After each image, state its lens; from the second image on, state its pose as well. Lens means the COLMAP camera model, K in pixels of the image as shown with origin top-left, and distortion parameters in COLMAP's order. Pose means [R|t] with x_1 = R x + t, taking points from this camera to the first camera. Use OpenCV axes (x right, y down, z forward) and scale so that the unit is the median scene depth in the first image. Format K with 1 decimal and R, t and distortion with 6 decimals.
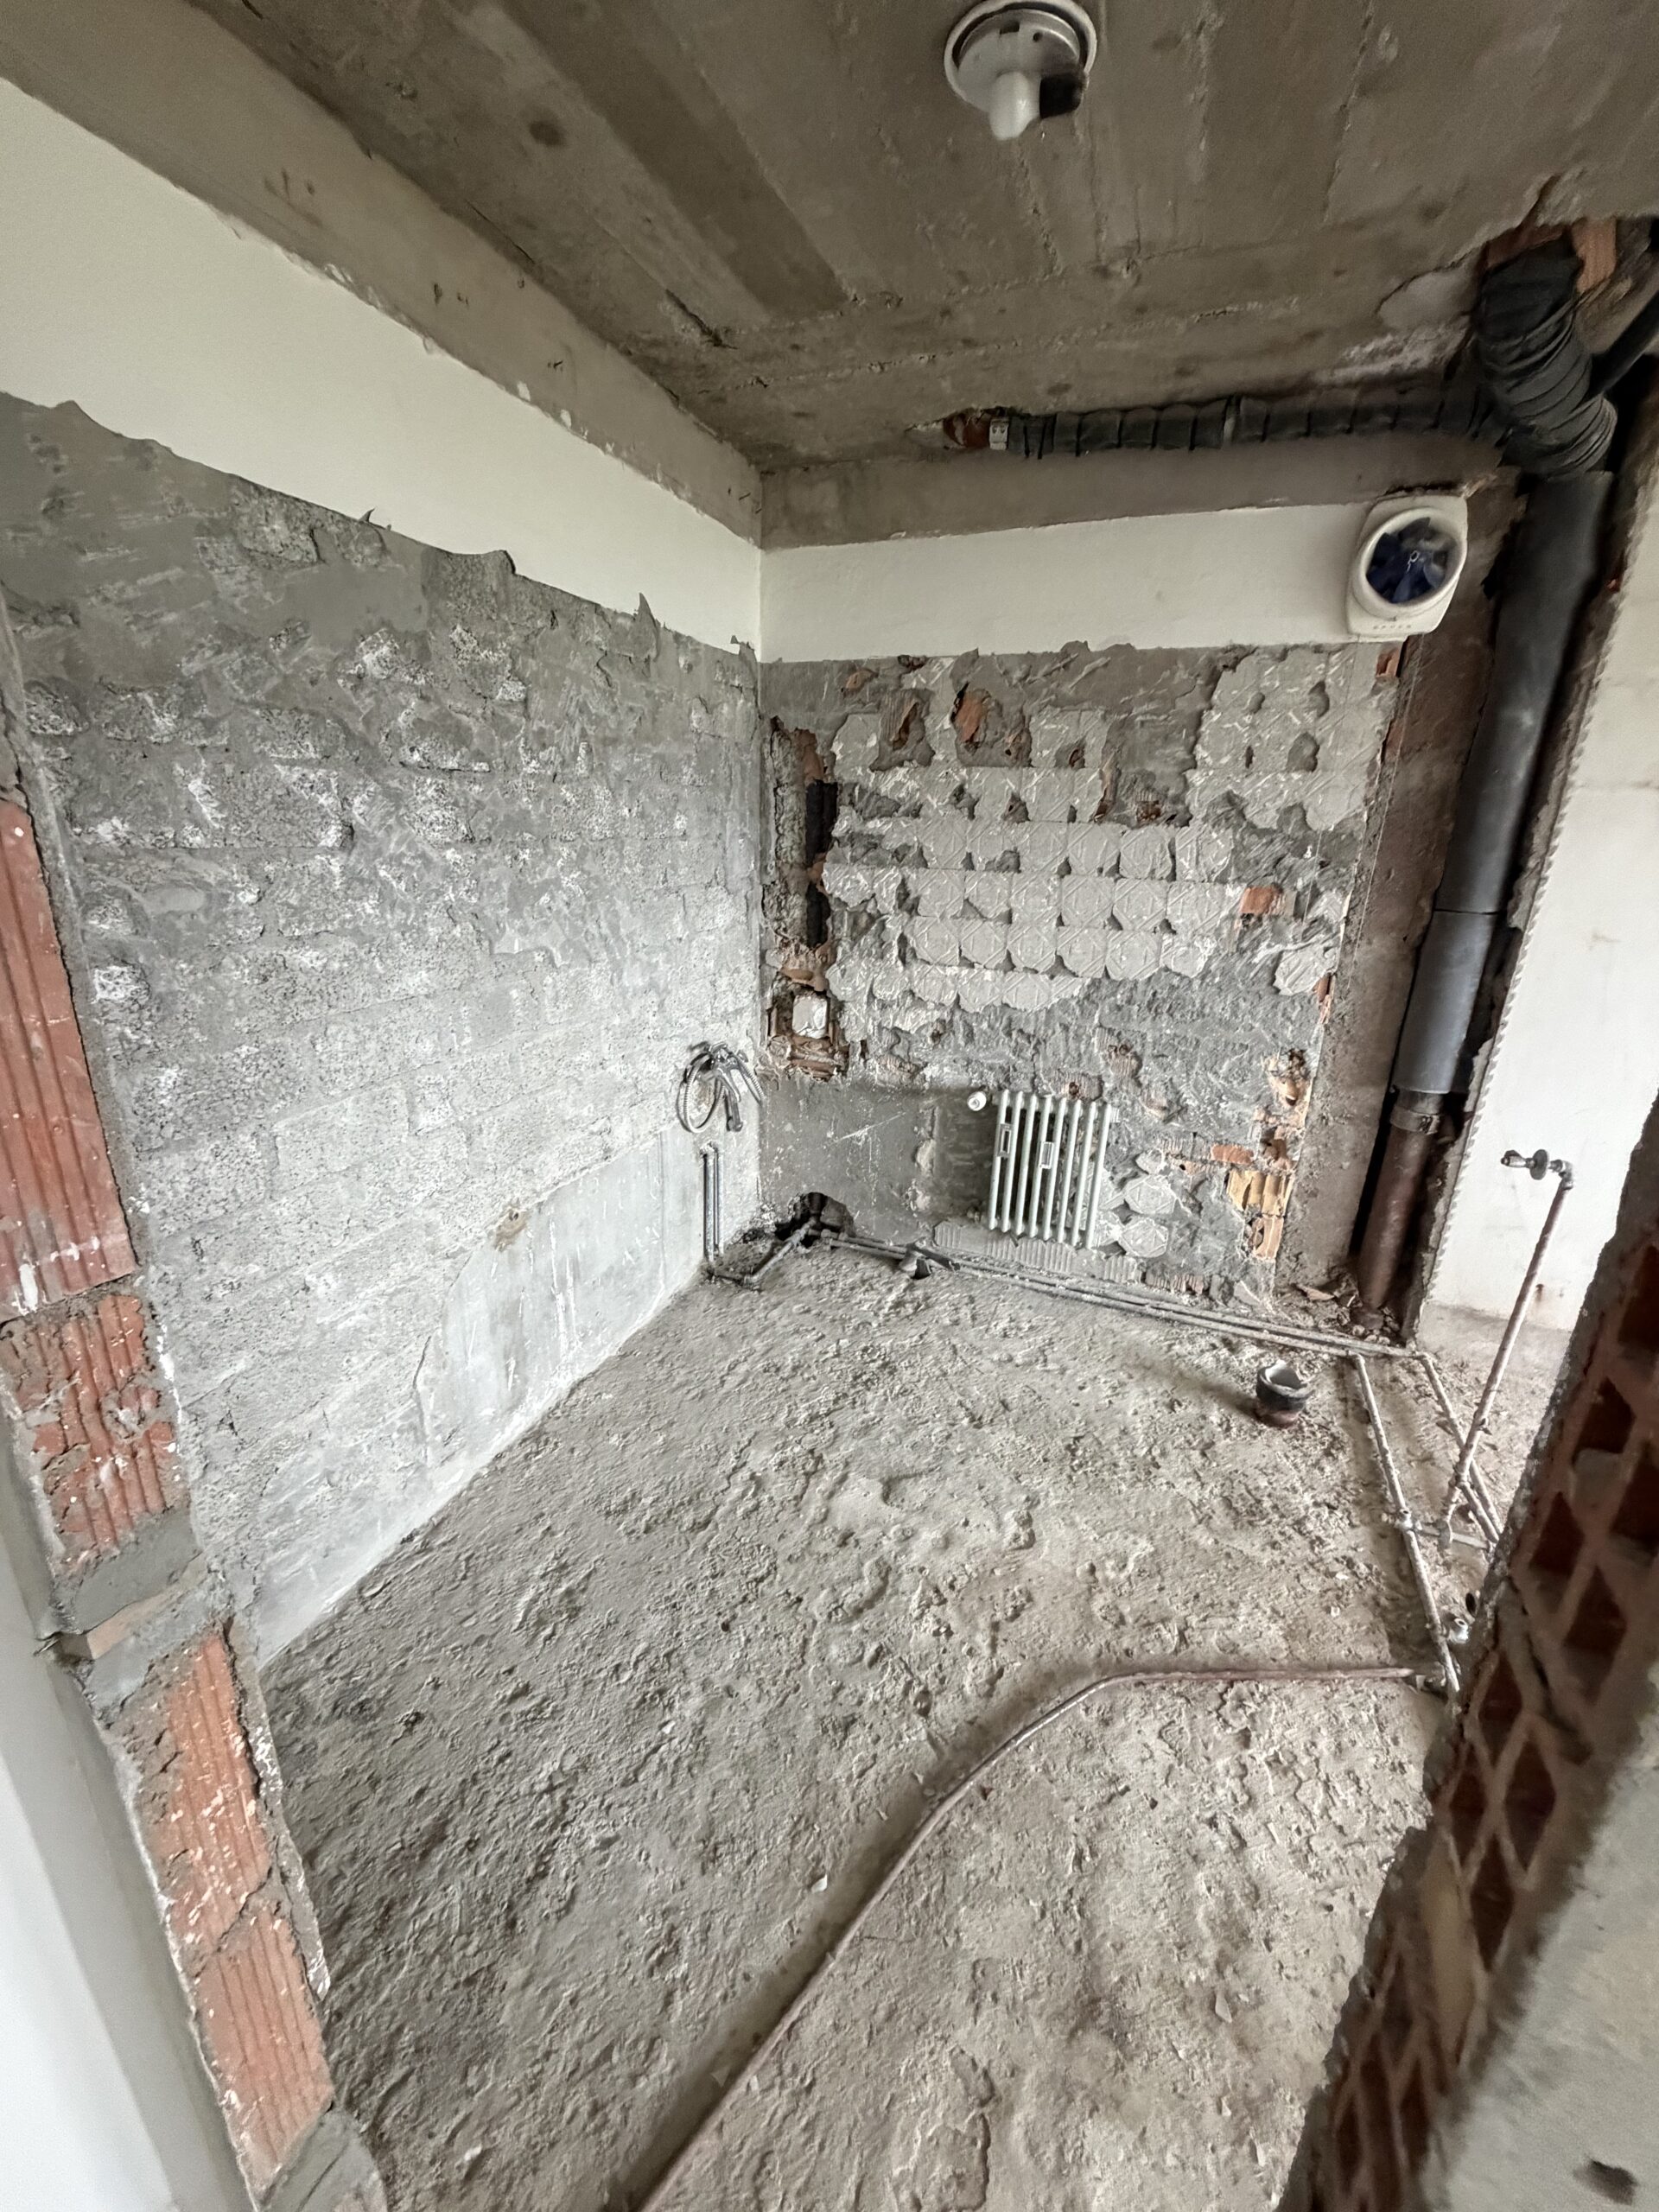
lens RADIAL K [[875.8, 0, 825.5], [0, 875.8, 1101.5], [0, 0, 1]] dist [-0.002053, -0.000110]
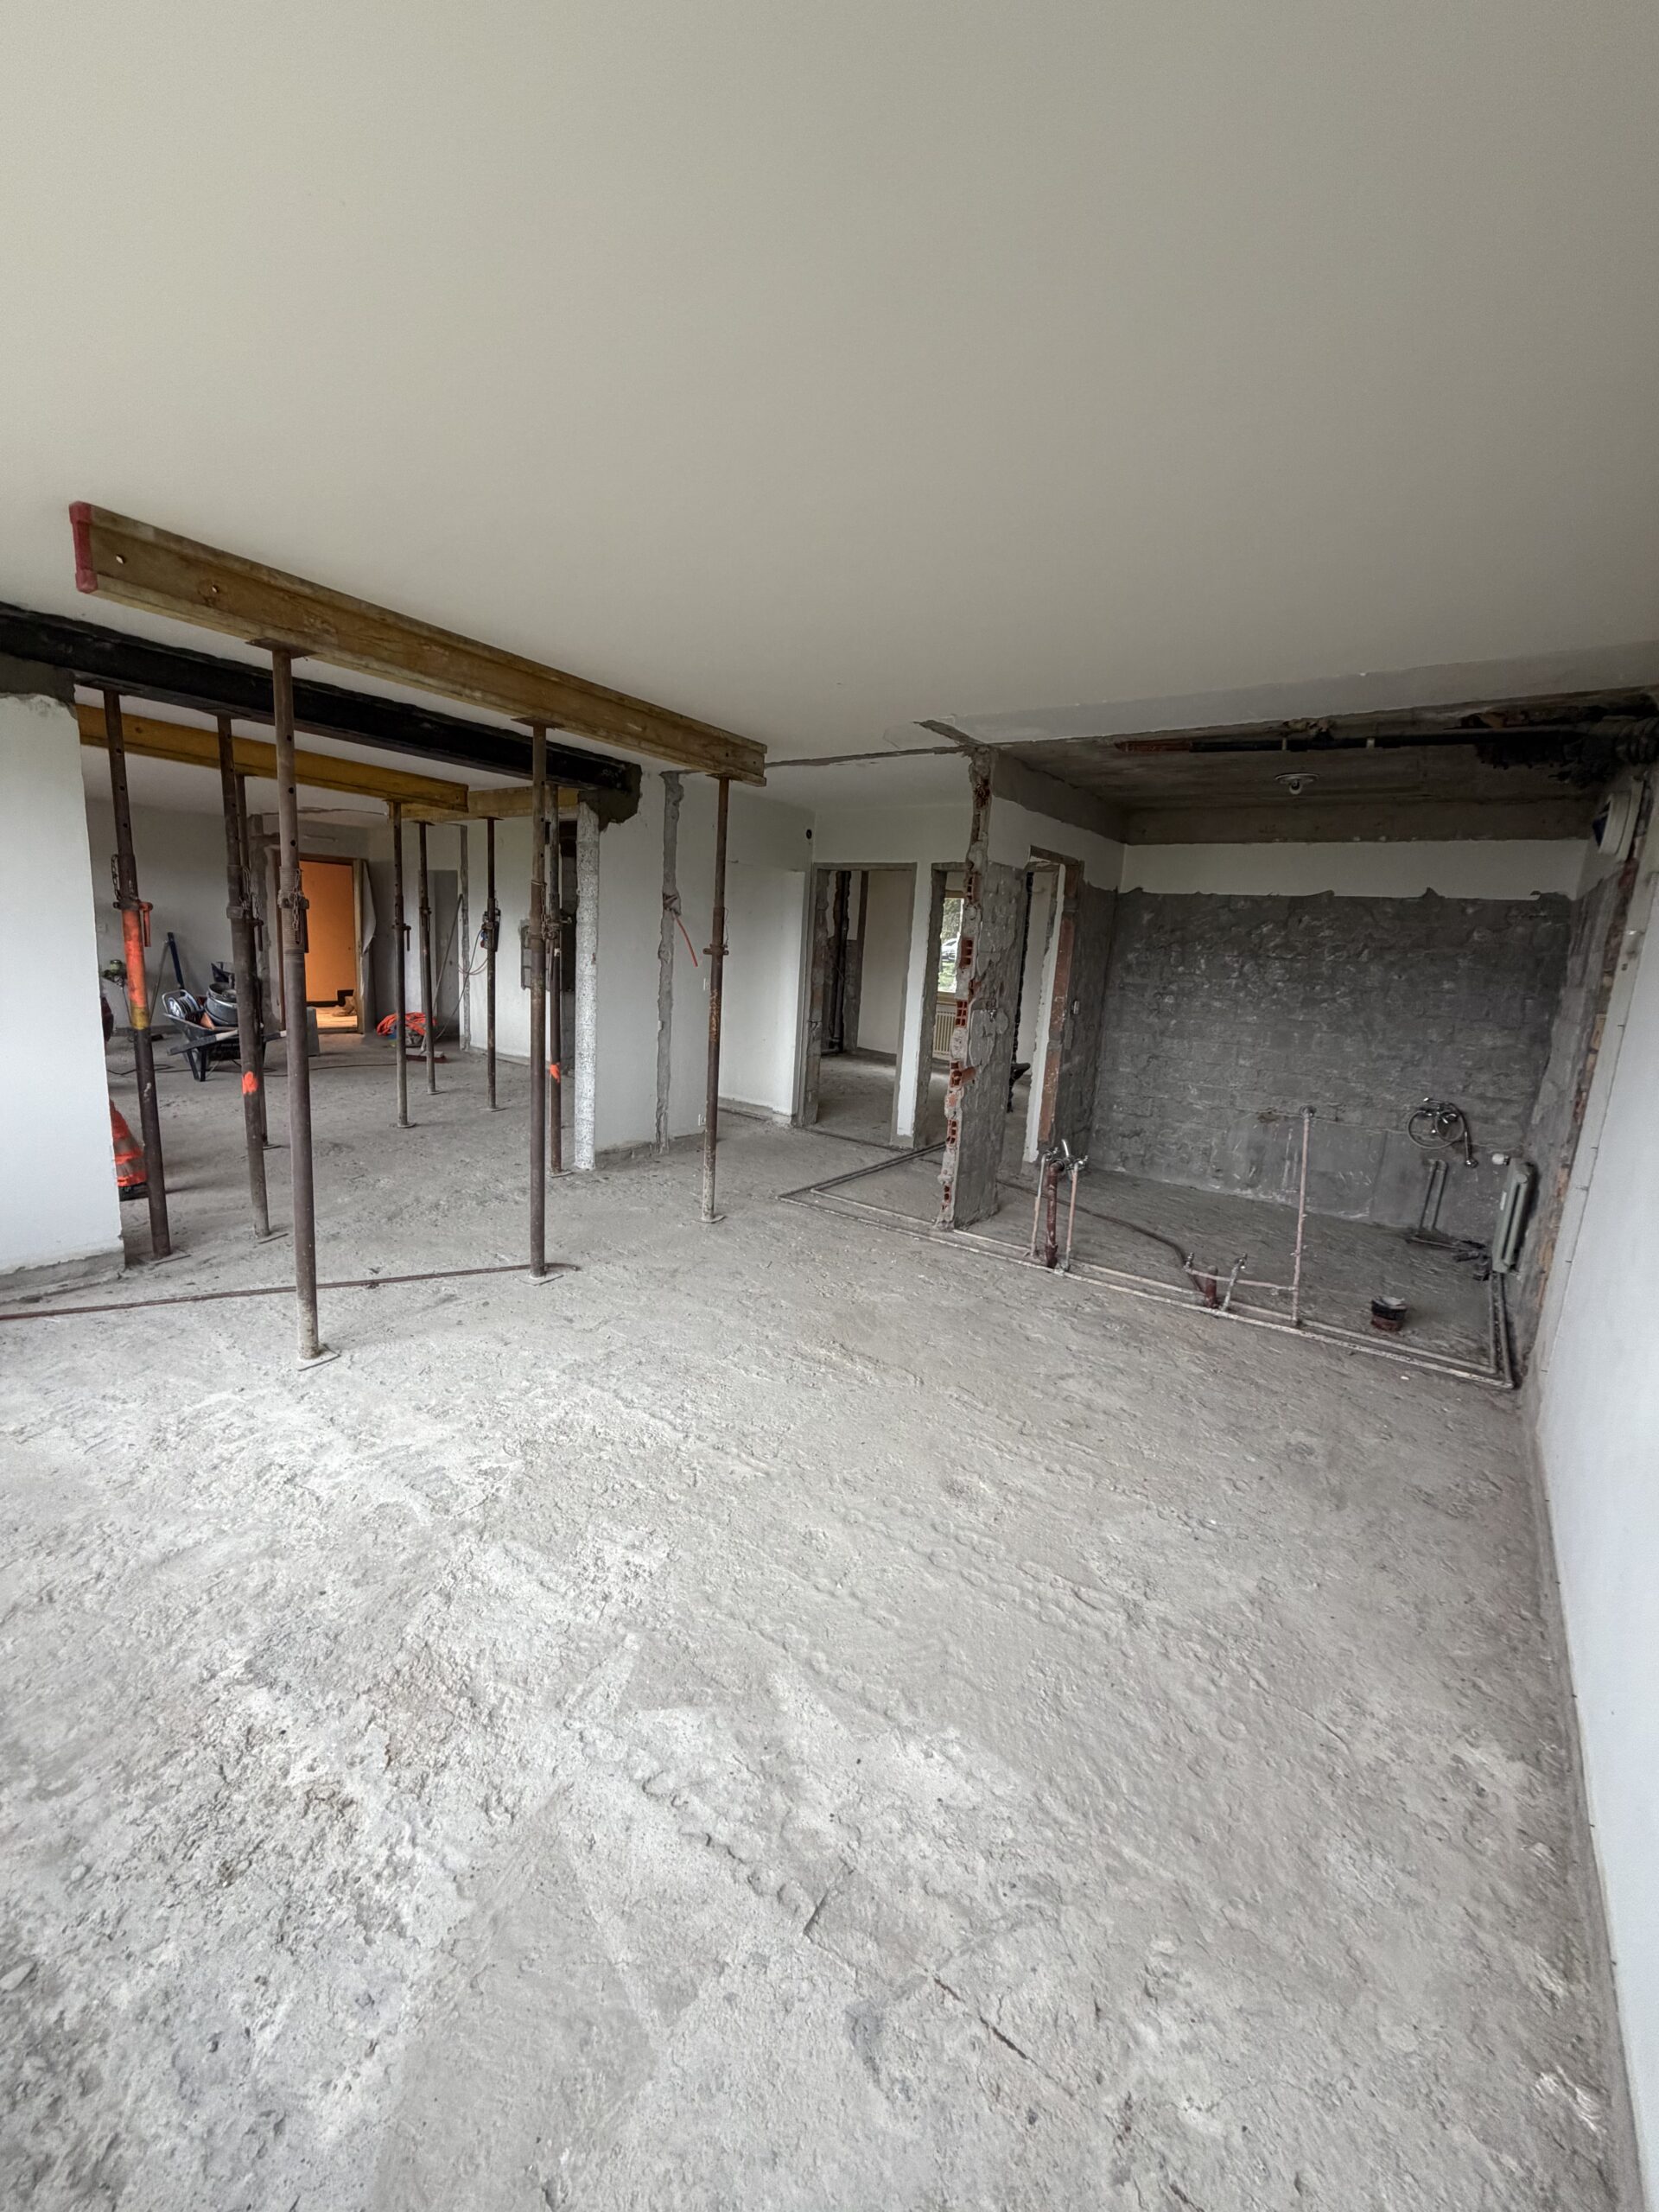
lens RADIAL K [[875.8, 0, 828.0], [0, 875.8, 1102.2], [0, 0, 1]] dist [-0.002053, -0.000110]
pose [[-0.237358, 0.136362, -0.961804, 2.786715], [-0.367561, 0.903881, 0.218858, 0.009689], [0.899200, 0.405469, -0.164422, 0.208291]]
